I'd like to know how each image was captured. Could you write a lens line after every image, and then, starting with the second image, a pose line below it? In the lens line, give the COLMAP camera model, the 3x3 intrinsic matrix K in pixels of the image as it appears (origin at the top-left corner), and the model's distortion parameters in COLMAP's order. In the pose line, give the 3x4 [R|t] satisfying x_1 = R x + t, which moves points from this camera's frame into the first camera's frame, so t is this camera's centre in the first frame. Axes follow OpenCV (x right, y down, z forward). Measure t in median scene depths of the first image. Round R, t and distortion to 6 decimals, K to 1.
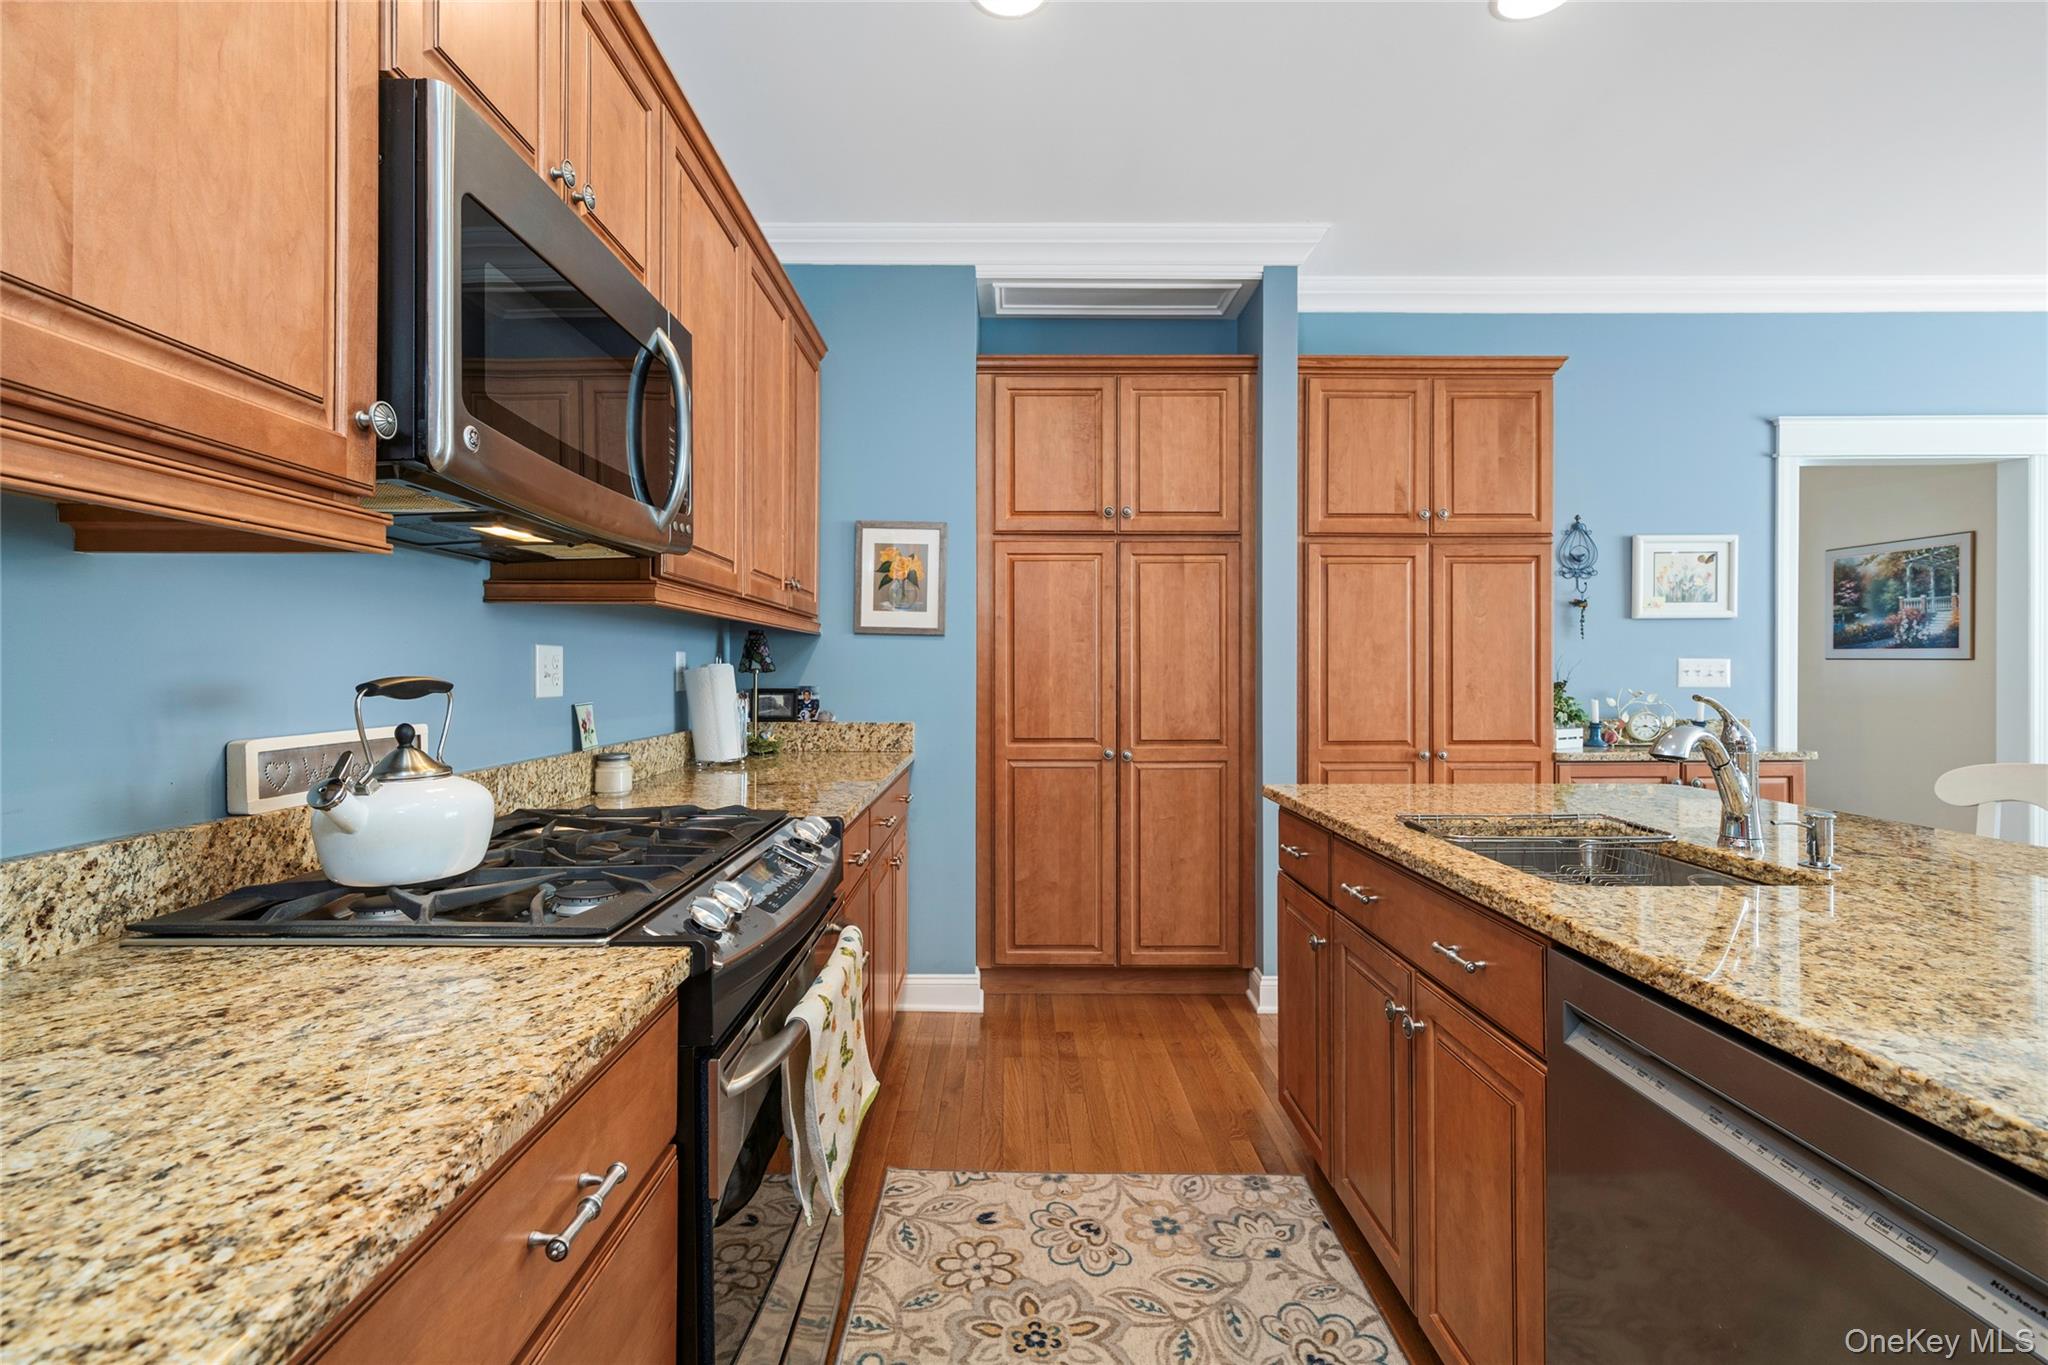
lens RADIAL K [[910.9, 0, 1011.9], [0, 910.9, 670.4], [0, 0, 1]] dist [-0.000960, -0.000006]
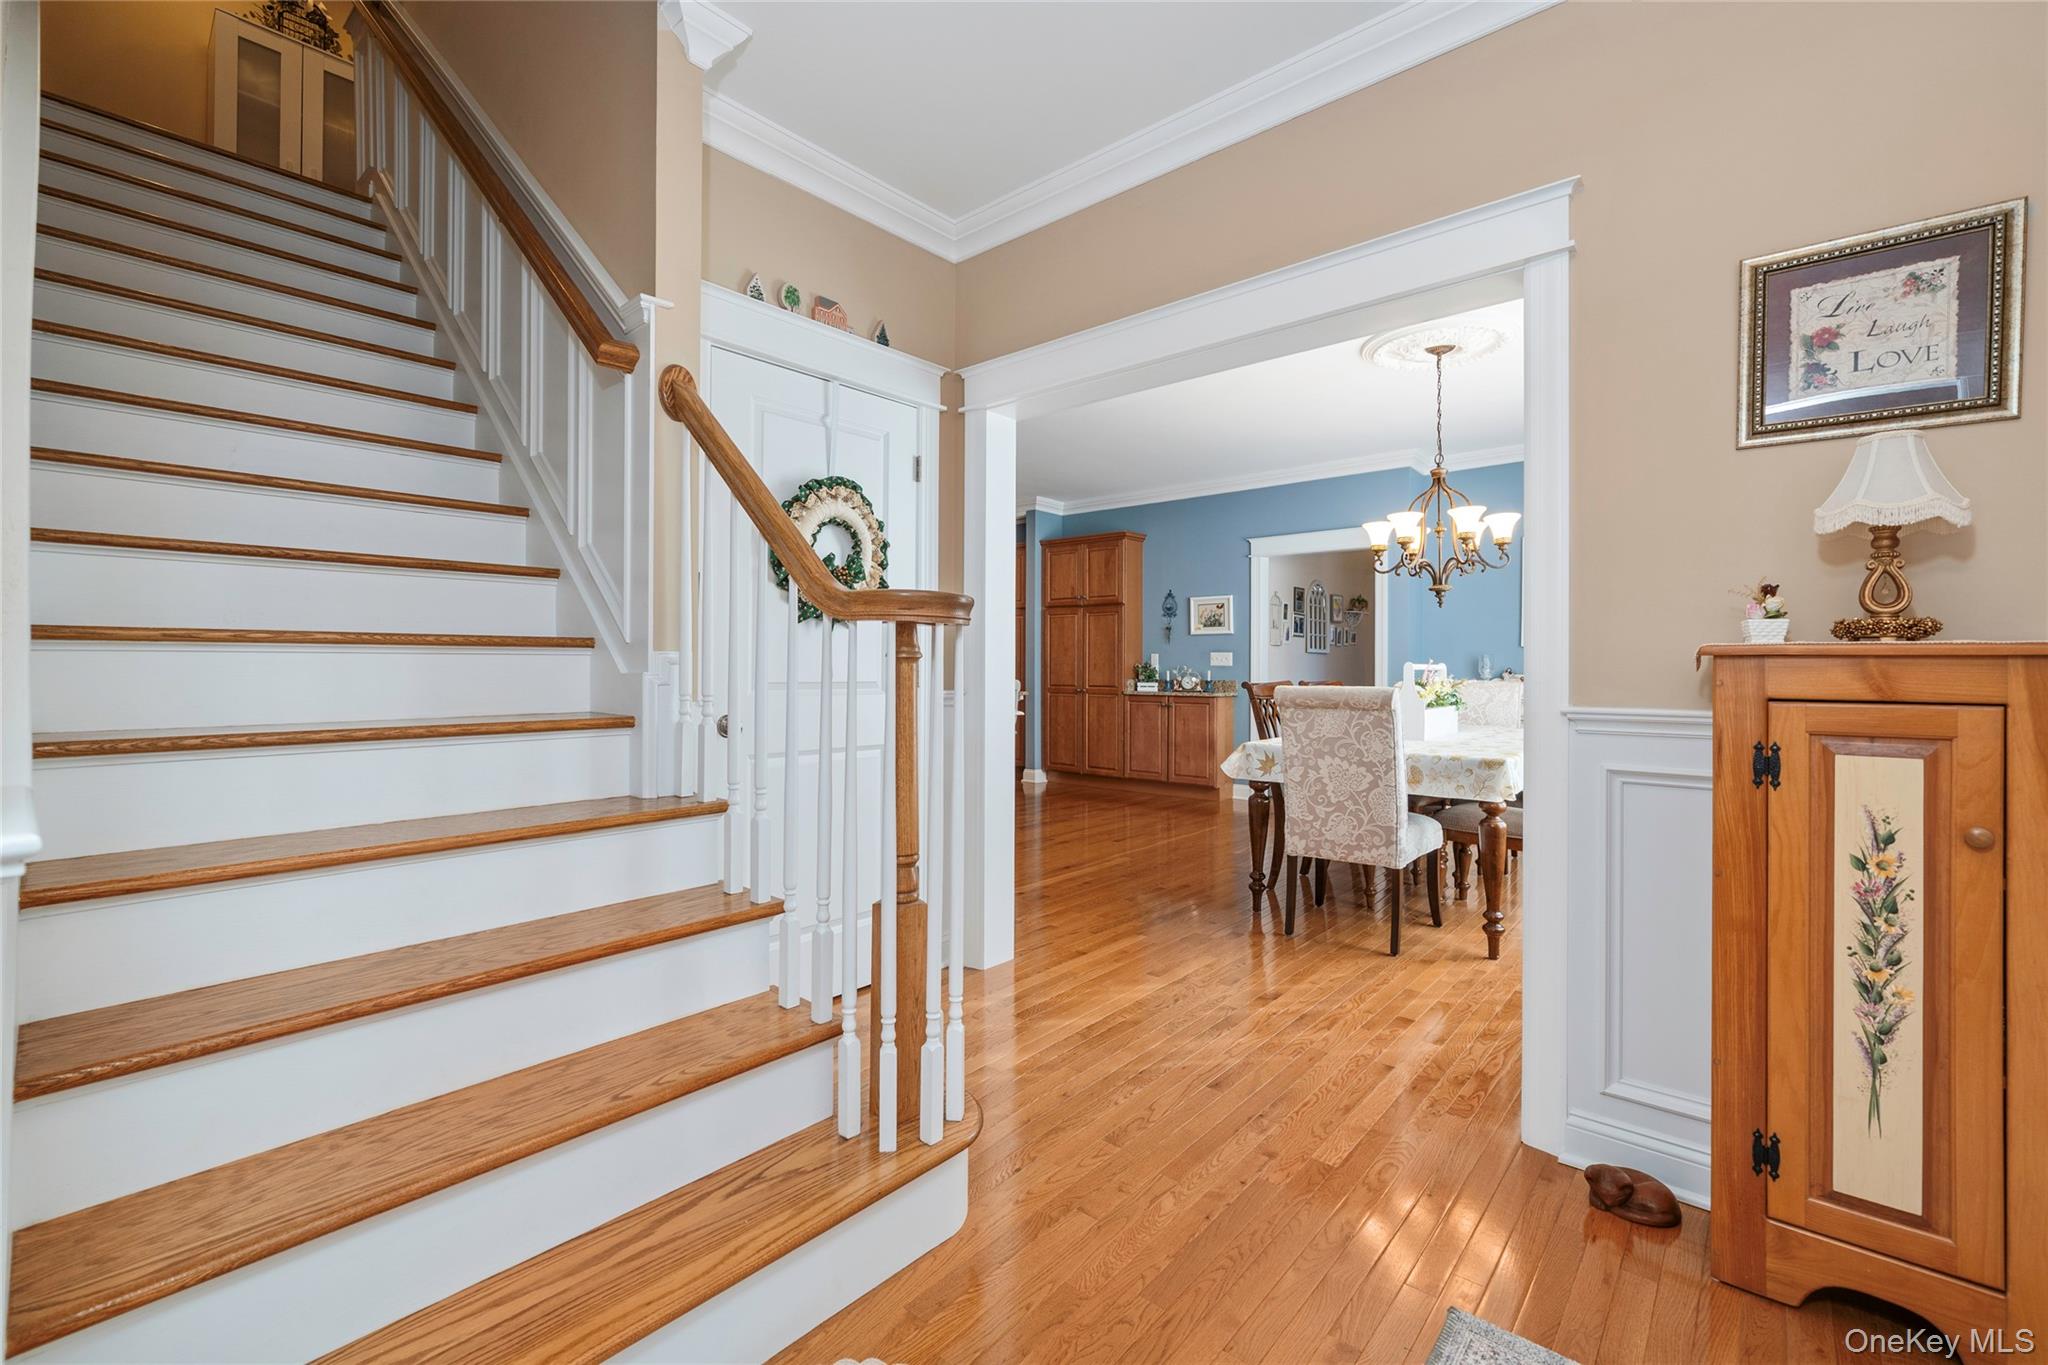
lens RADIAL K [[865.0, 0, 1017.3], [0, 865.0, 664.1], [0, 0, 1]] dist [-0.000761, -0.000014]
pose [[0.758379, 0.001285, -0.651813, 1.932323], [-0.004505, 0.999985, -0.003271, 0.027182], [0.651799, 0.005417, 0.758373, -0.988551]]
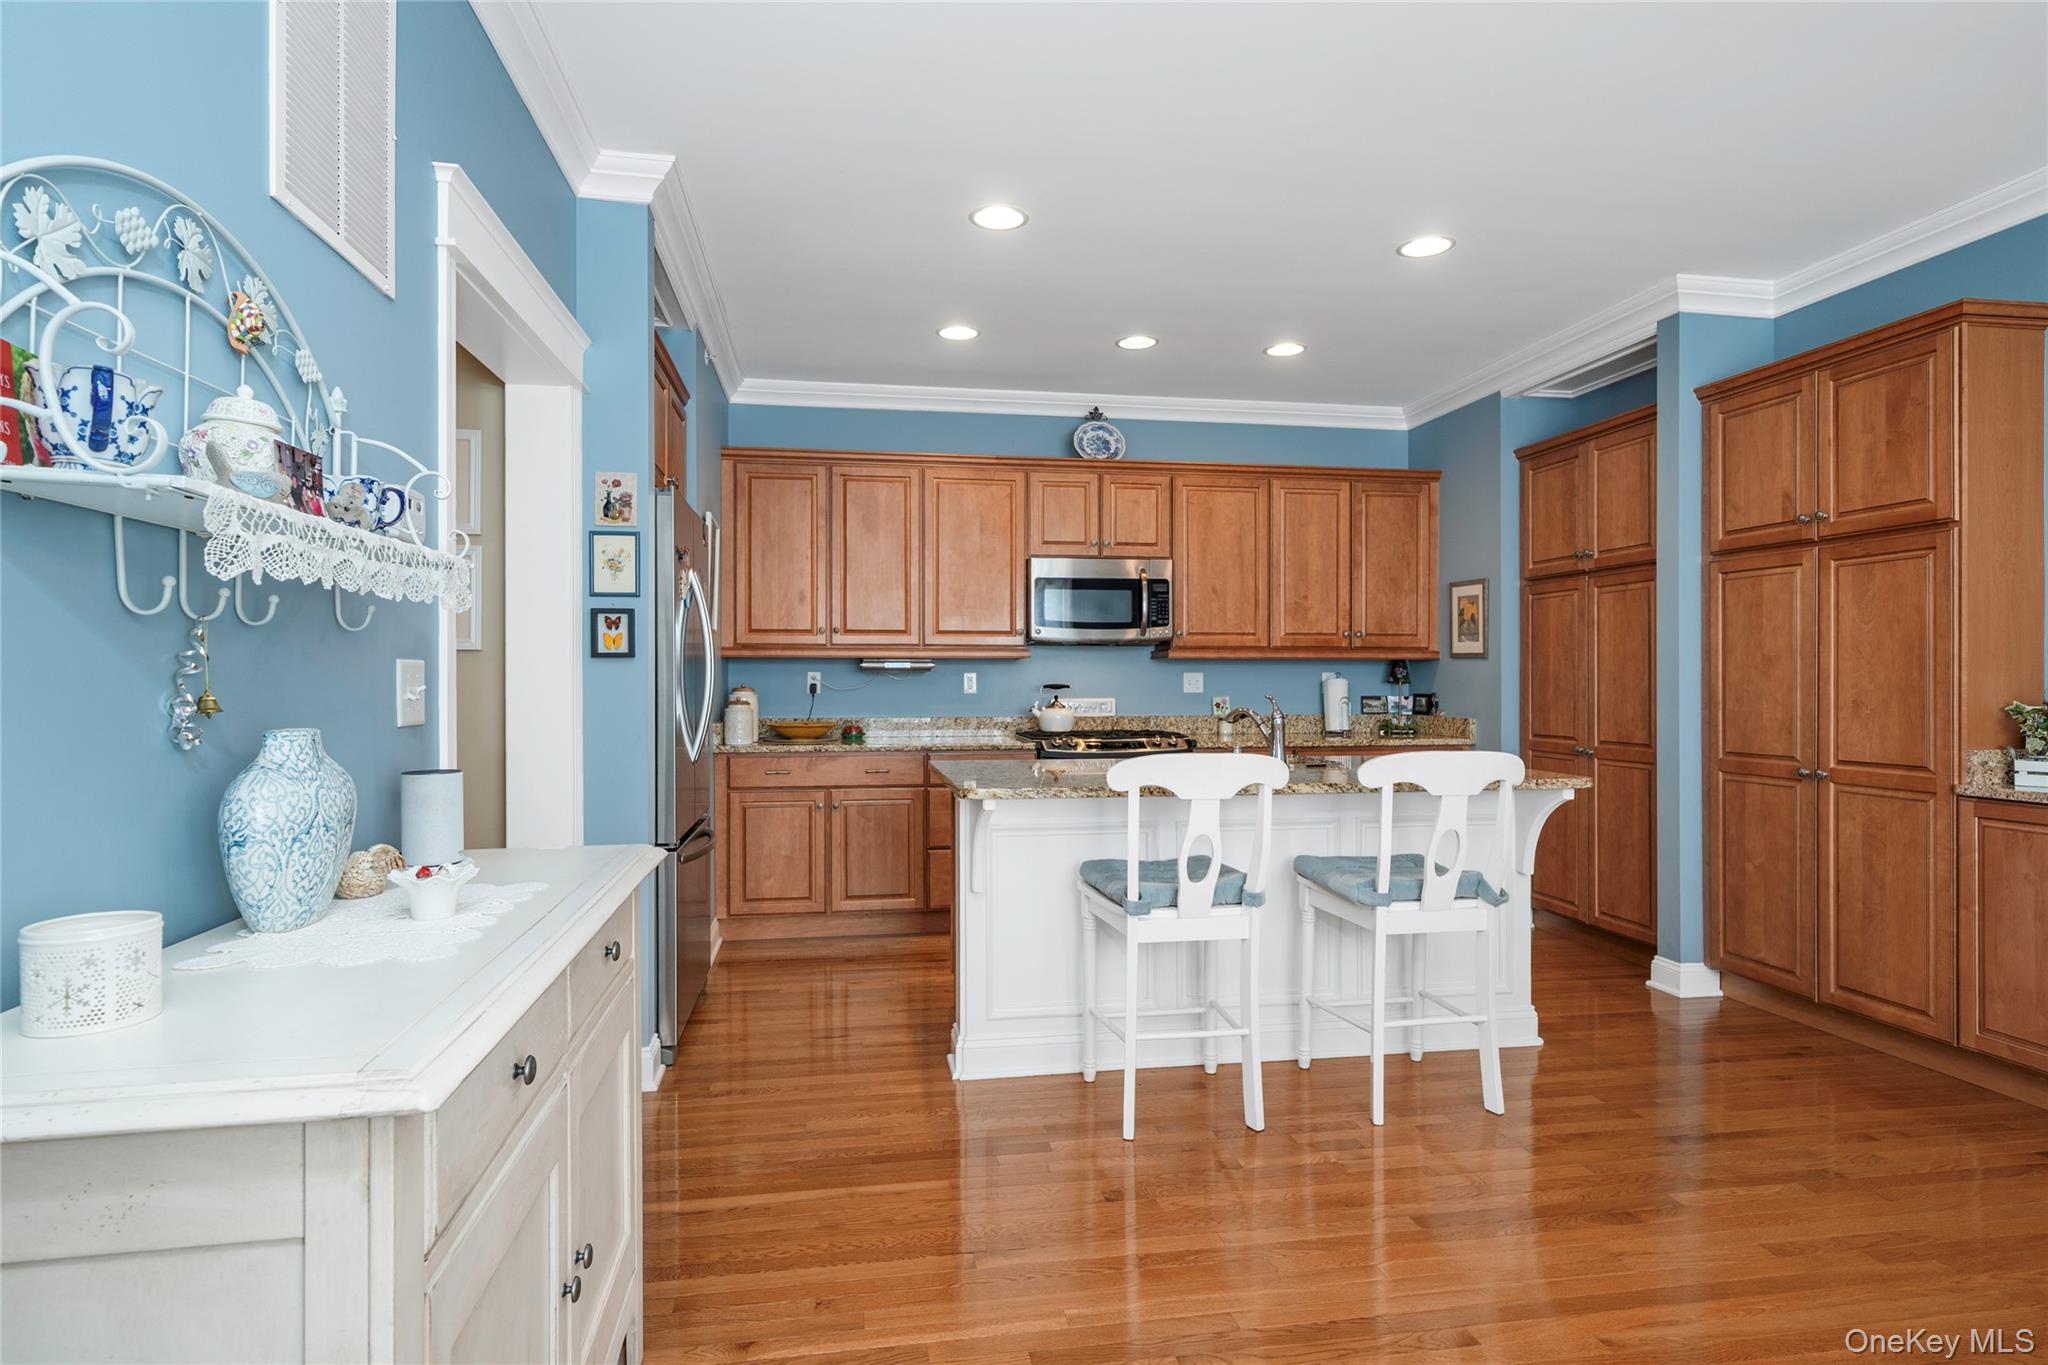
lens RADIAL K [[1068.2, 0, 1024.0], [0, 1068.2, 682.5], [0, 0, 1]] dist [-0.000232, -0.000136]
pose [[0.168519, 0.002412, -0.985695, 1.417109], [0.000468, 0.999997, 0.002527, -0.004311], [0.985698, -0.000887, 0.168518, 0.009996]]
